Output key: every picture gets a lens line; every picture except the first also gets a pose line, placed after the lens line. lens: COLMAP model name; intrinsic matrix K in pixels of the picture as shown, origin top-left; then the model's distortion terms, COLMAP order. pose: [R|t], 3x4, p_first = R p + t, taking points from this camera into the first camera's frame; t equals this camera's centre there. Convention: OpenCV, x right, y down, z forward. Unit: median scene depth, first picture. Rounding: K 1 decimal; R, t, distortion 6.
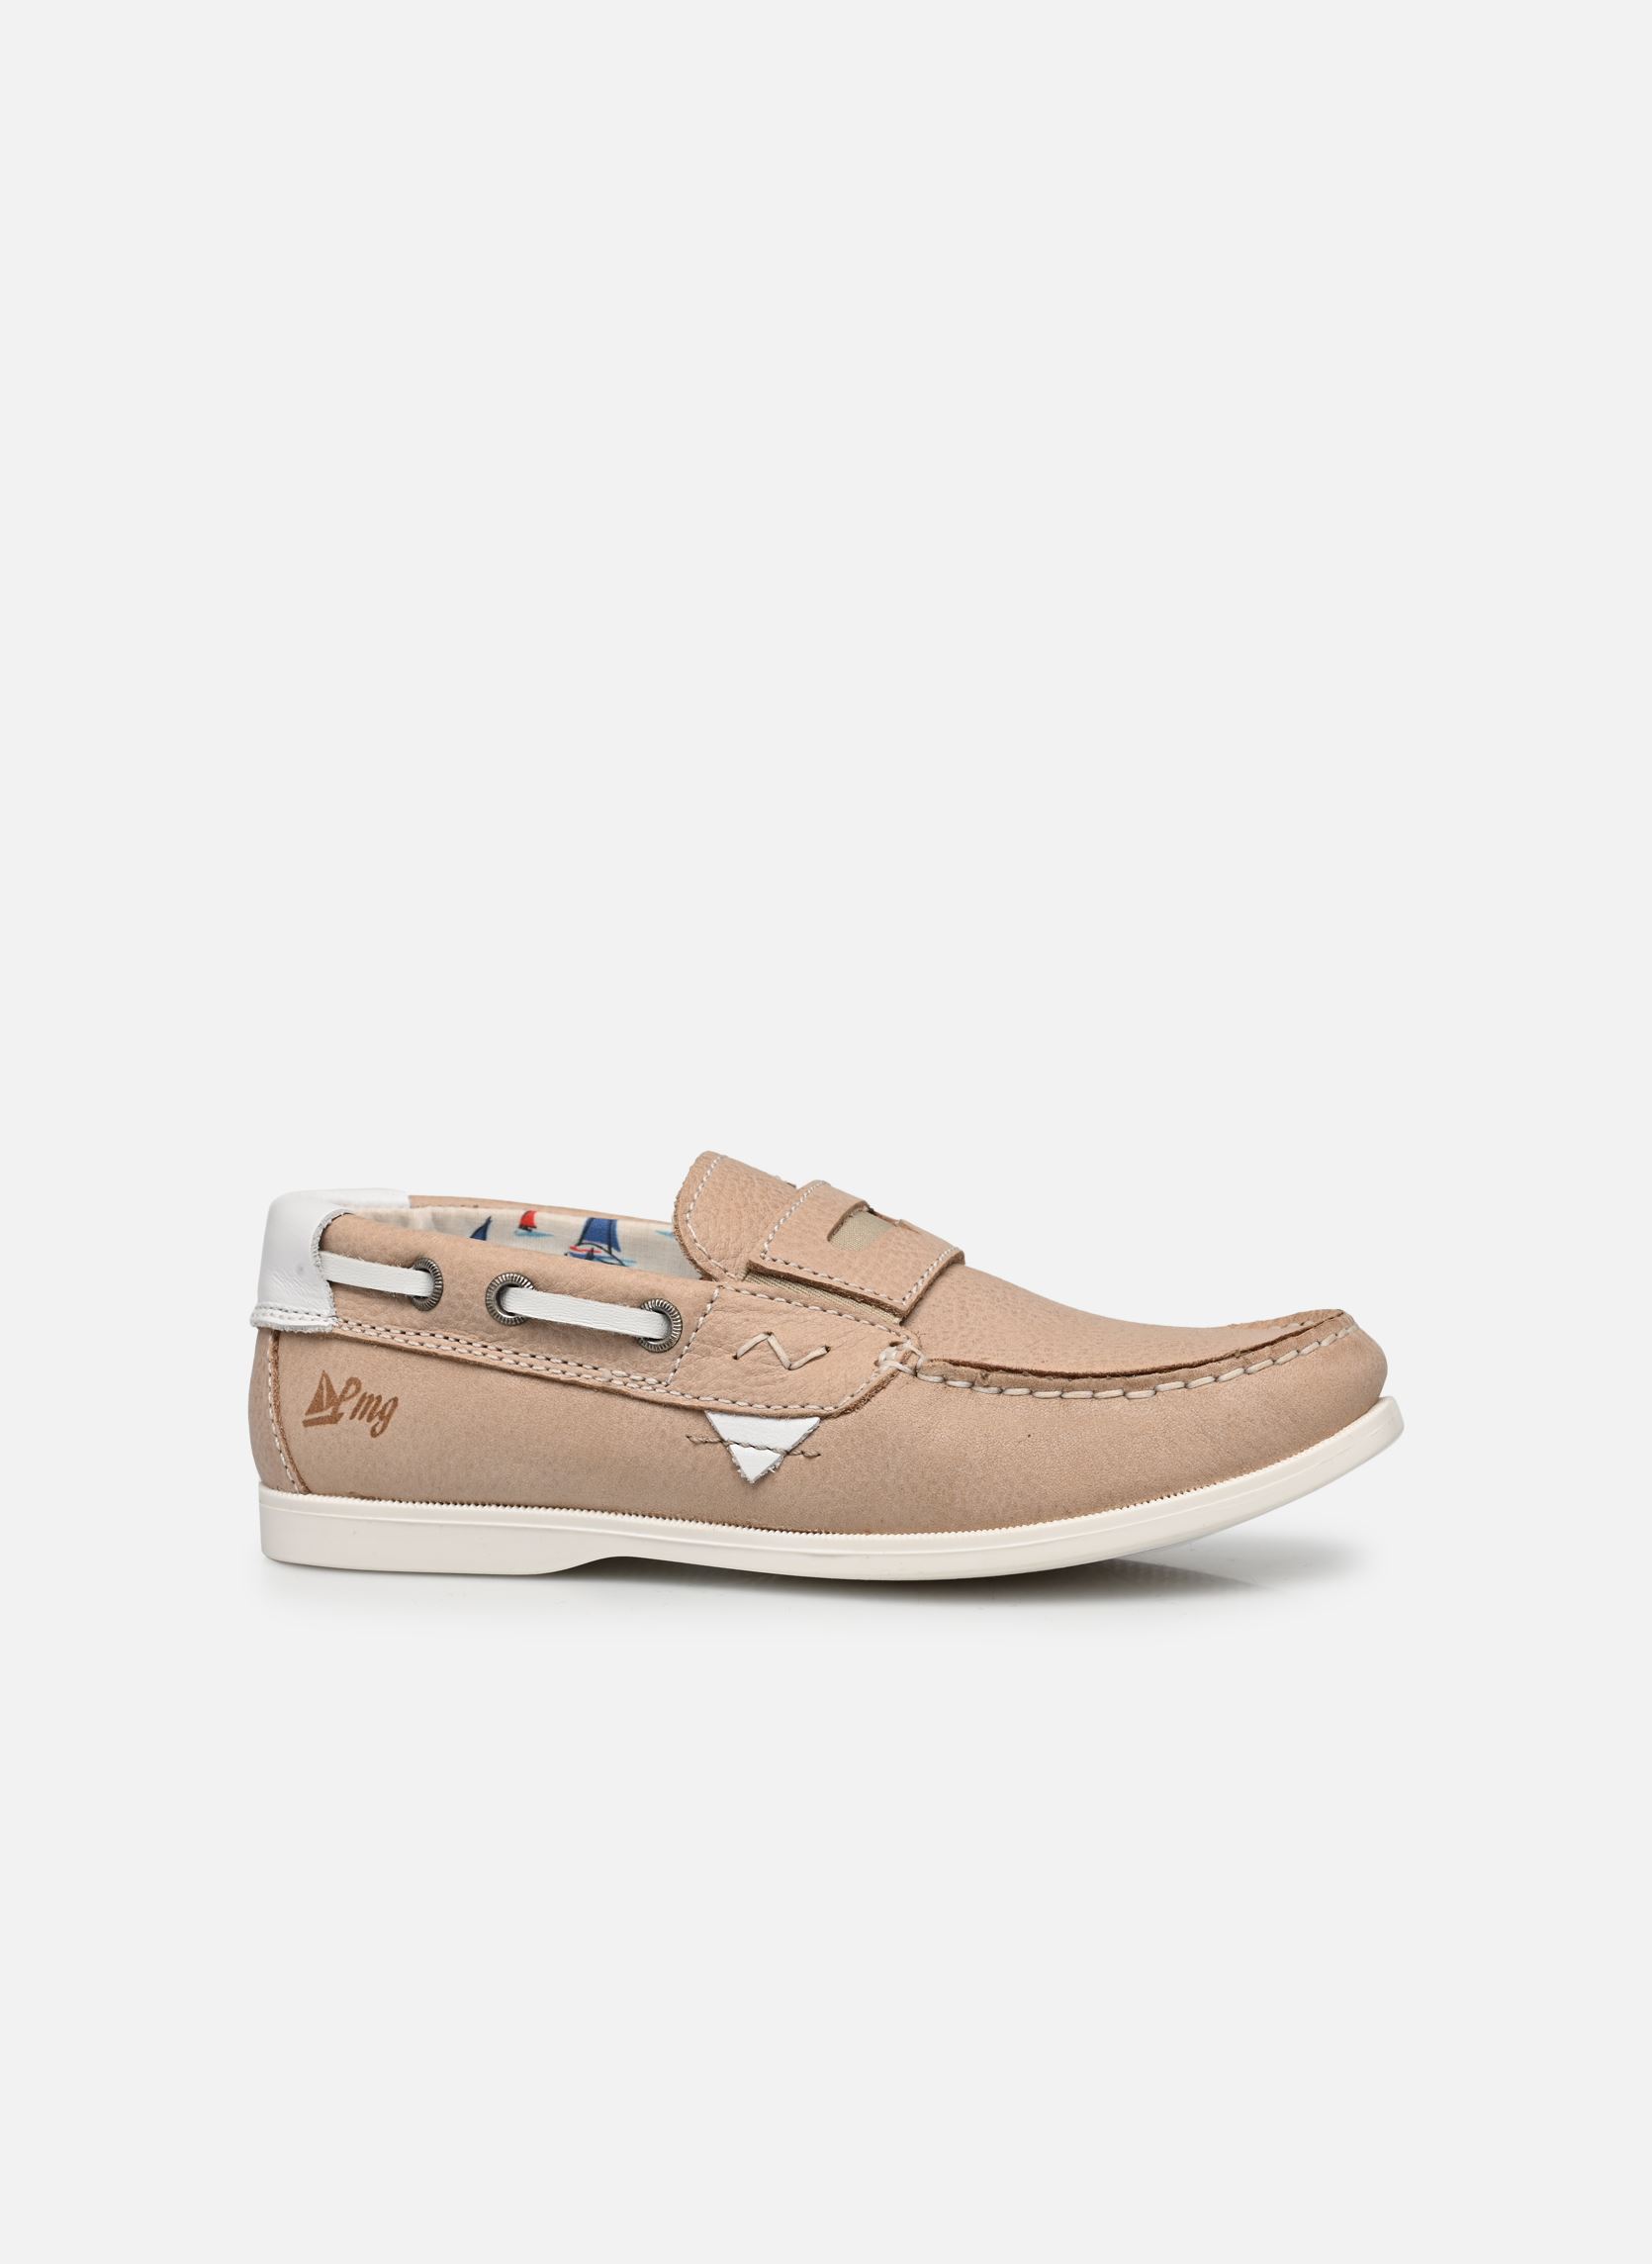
lens RADIAL K [[7358.9, 0, 825.1], [0, 7358.9, 1131.5], [0, 0, 1]] dist [-0.113765, 0.000000]
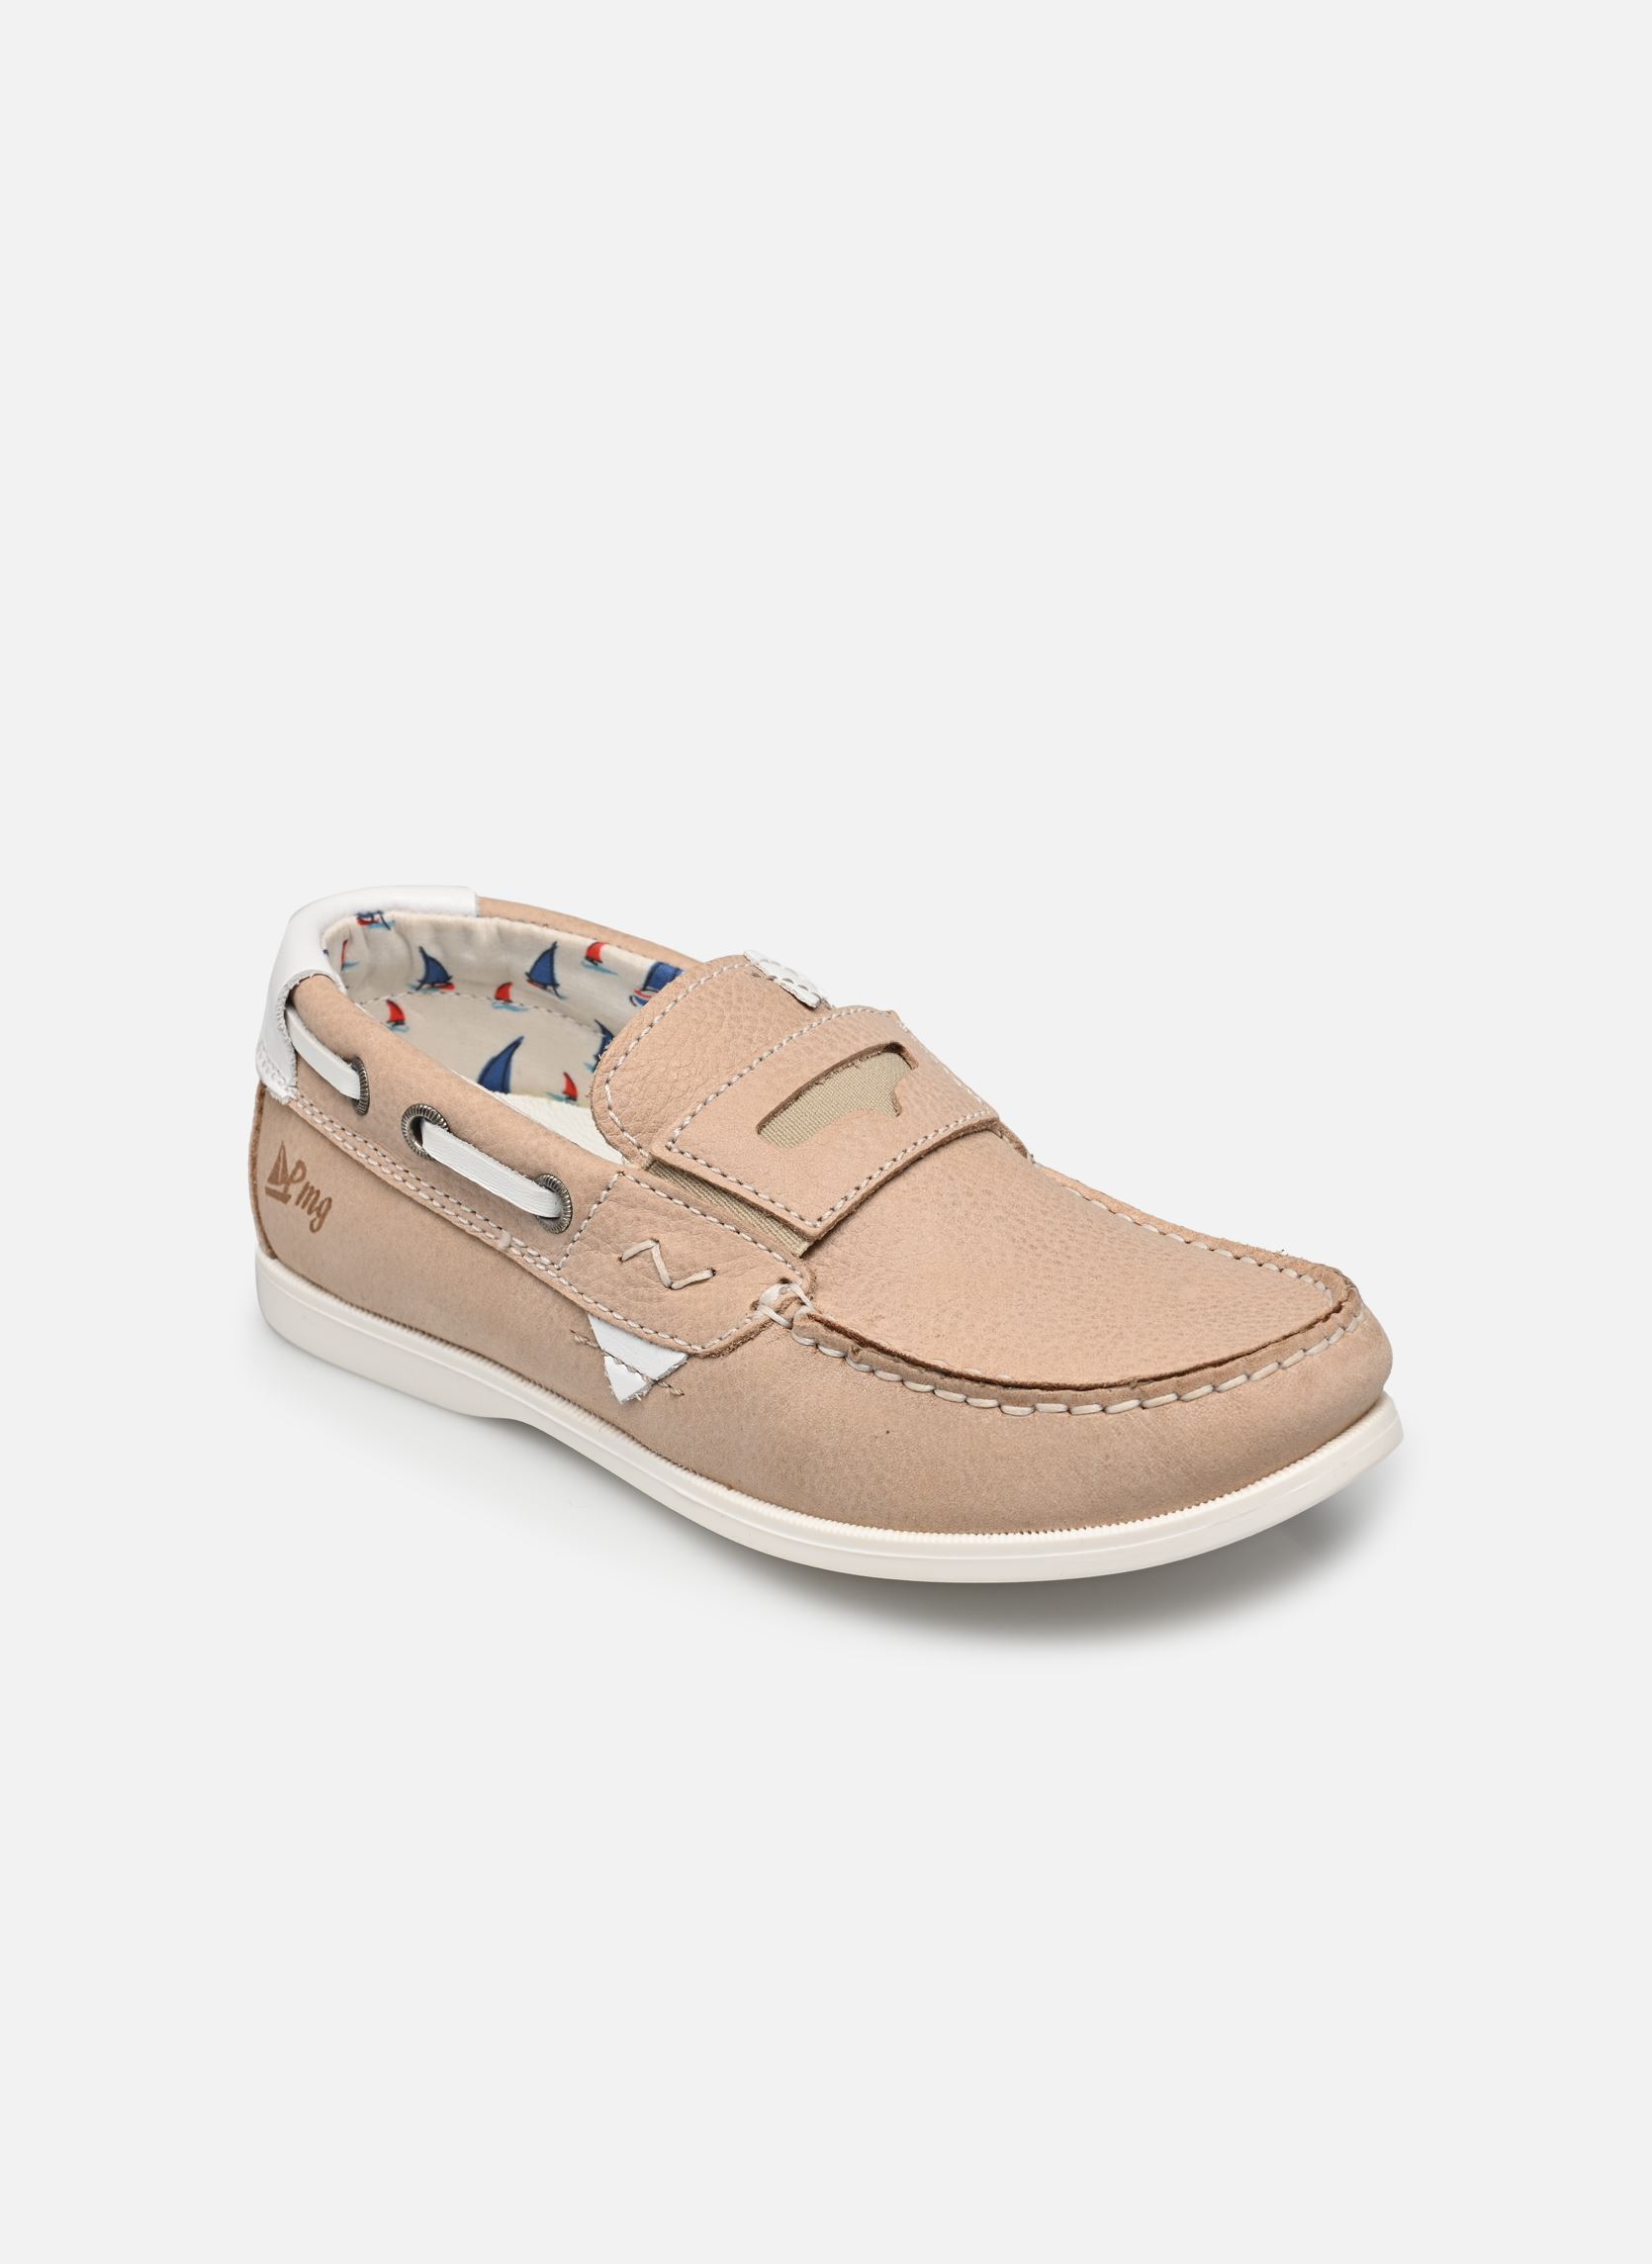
lens RADIAL K [[7358.9, 0, 826.7], [0, 7358.9, 1133.2], [0, 0, 1]] dist [-0.113765, 0.000000]
pose [[0.840544, 0.225906, -0.492395, 0.435689], [0.012845, 0.900341, 0.434995, -0.363065], [0.541591, -0.371957, 0.753875, 0.358219]]
